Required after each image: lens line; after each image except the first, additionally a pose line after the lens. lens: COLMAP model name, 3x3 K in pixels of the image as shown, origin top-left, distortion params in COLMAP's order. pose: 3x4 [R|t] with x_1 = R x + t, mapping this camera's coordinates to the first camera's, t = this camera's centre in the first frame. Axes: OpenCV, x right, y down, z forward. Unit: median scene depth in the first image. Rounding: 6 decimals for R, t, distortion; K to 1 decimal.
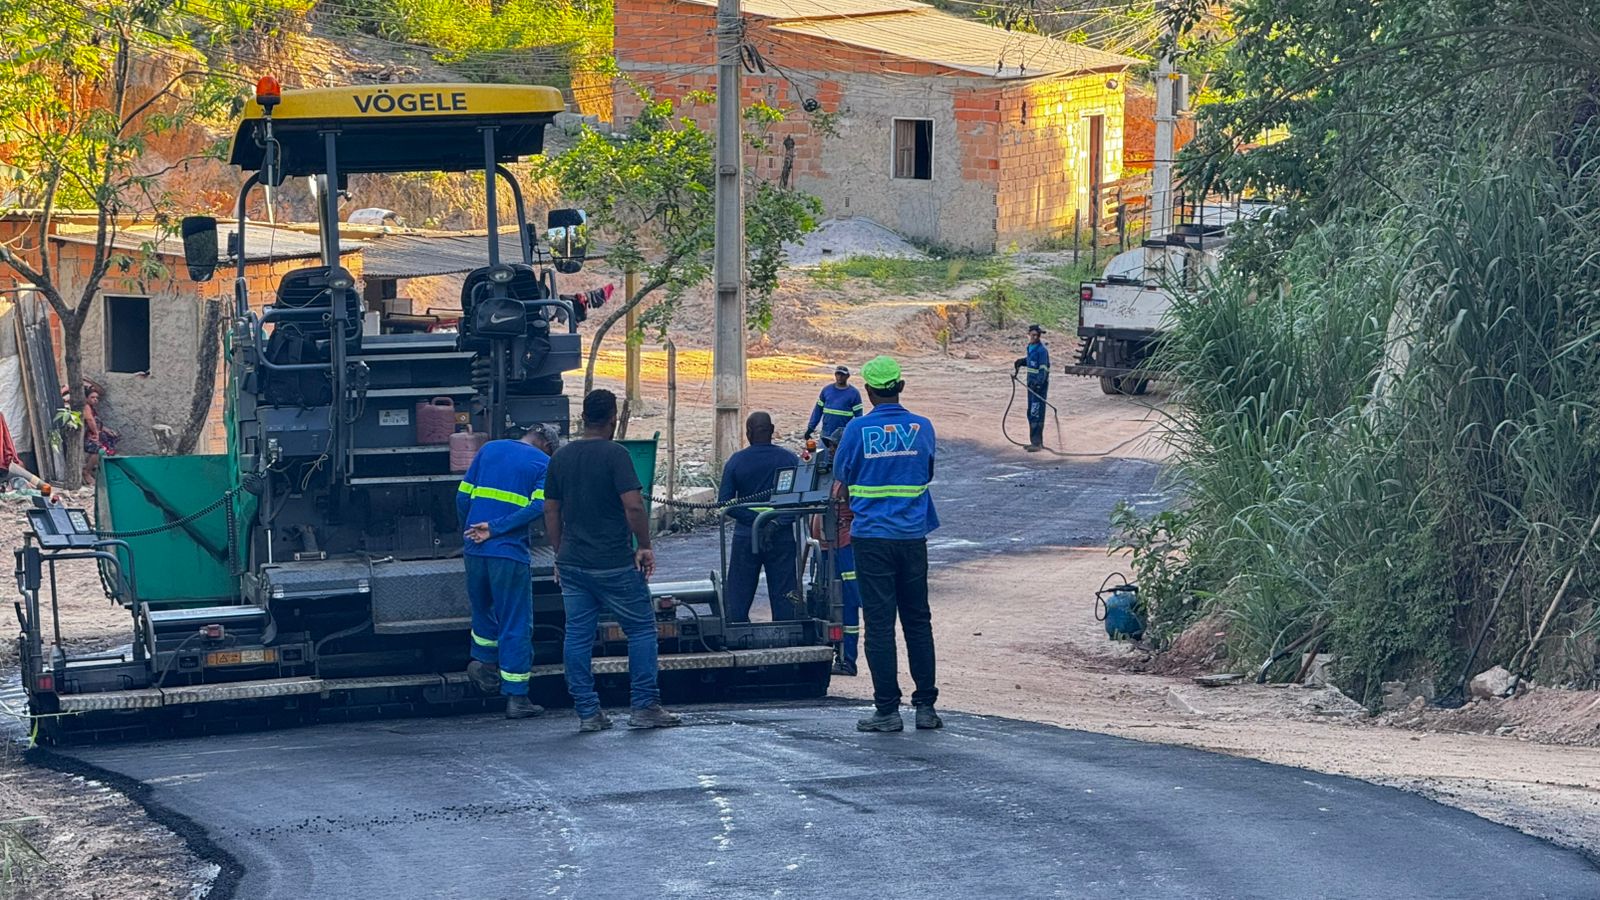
lens RADIAL K [[5649.3, 0, 800.0], [0, 5649.3, 450.0], [0, 0, 1]] dist [0.230989, 1.197871]
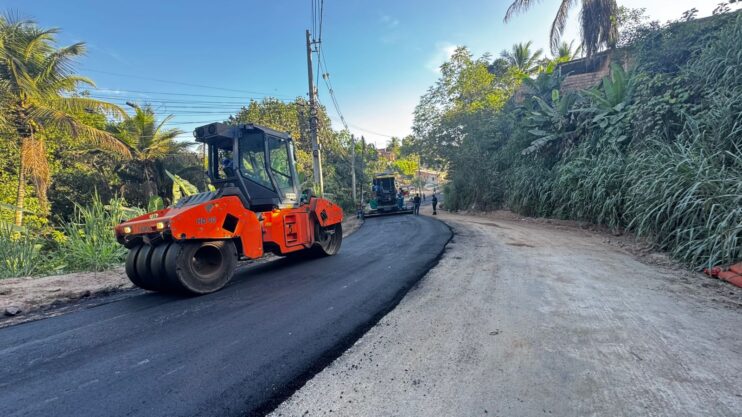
lens RADIAL K [[301.7, 0, 370.8], [0, 301.7, 209.9], [0, 0, 1]] dist [0.000342, -0.000007]
pose [[0.979203, -0.035950, -0.199673, 0.049299], [0.044140, 0.998350, 0.036716, -0.001927], [0.198024, -0.044766, 0.979174, 0.140945]]
